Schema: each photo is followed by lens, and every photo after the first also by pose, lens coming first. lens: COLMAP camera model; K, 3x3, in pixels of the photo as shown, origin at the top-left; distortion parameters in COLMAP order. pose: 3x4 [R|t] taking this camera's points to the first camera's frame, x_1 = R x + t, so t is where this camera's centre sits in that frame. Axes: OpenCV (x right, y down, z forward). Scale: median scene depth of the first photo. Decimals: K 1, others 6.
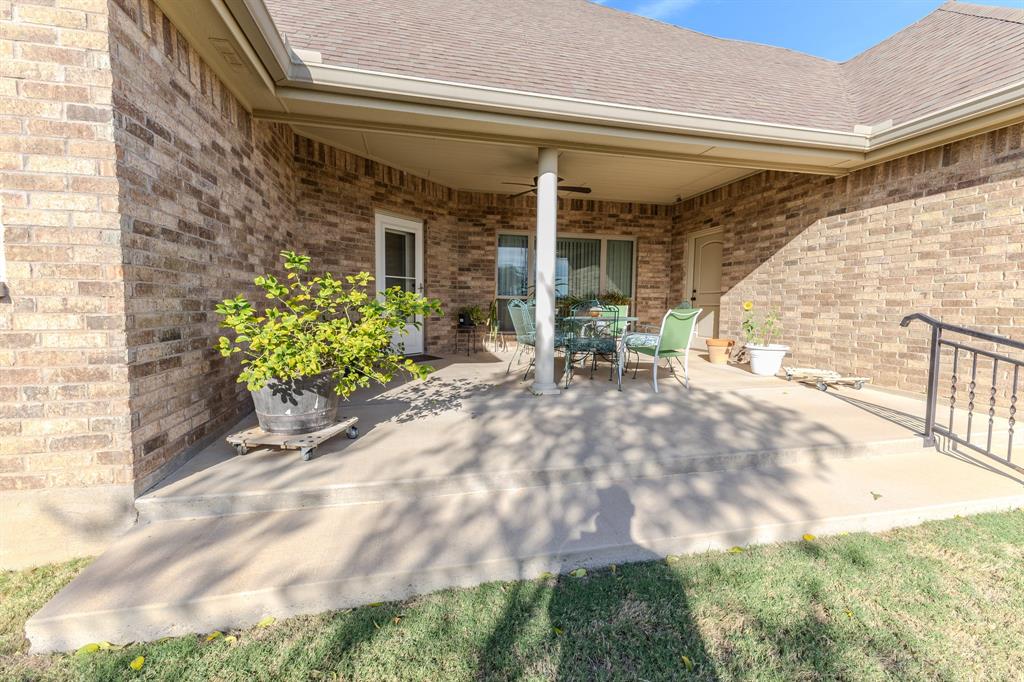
lens RADIAL K [[438.6, 0, 511.7], [0, 438.6, 337.5], [0, 0, 1]] dist [0.013132, -0.005393]
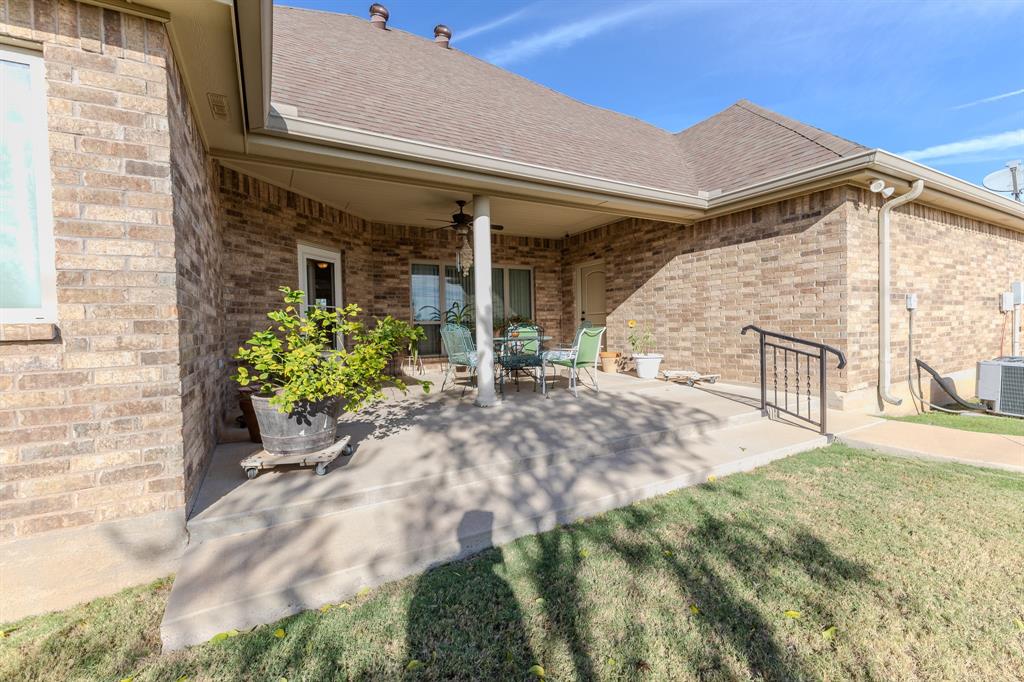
lens RADIAL K [[438.6, 0, 511.7], [0, 438.6, 337.5], [0, 0, 1]] dist [0.013132, -0.005393]
pose [[0.959306, -0.040631, 0.279429, -0.244839], [0.055380, 0.997447, -0.045091, 0.007914], [-0.276883, 0.058731, 0.959107, -0.171892]]
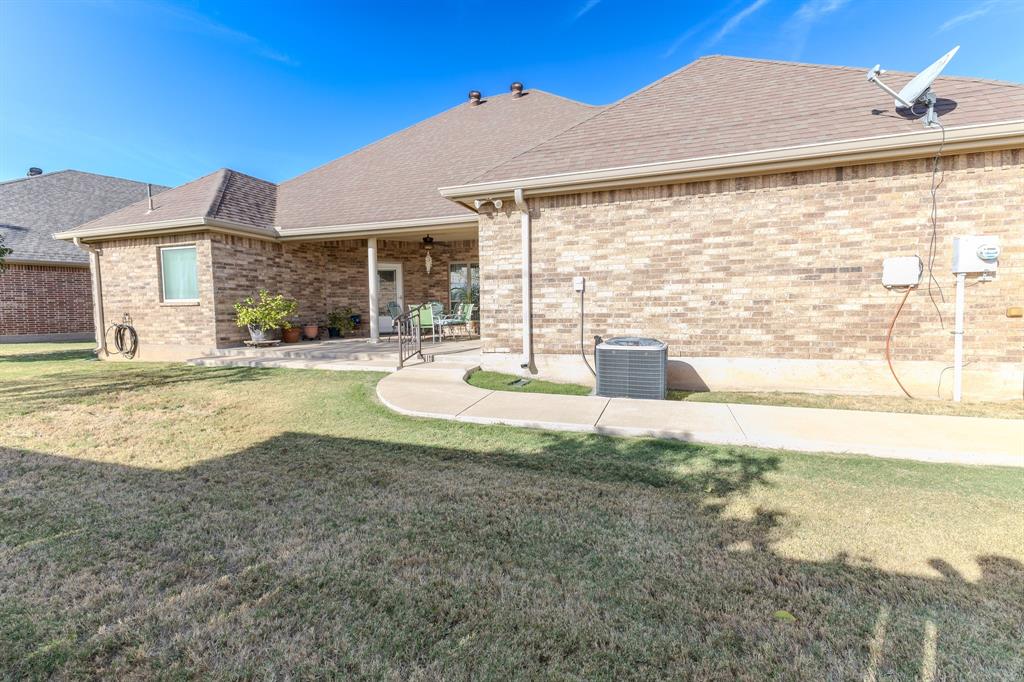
lens RADIAL K [[438.6, 0, 511.7], [0, 438.6, 337.5], [0, 0, 1]] dist [0.013132, -0.005393]
pose [[0.843064, 0.015228, -0.537597, 2.650641], [-0.022085, 0.999736, -0.006315, 0.134826], [0.537359, 0.017197, 0.843178, -0.757420]]
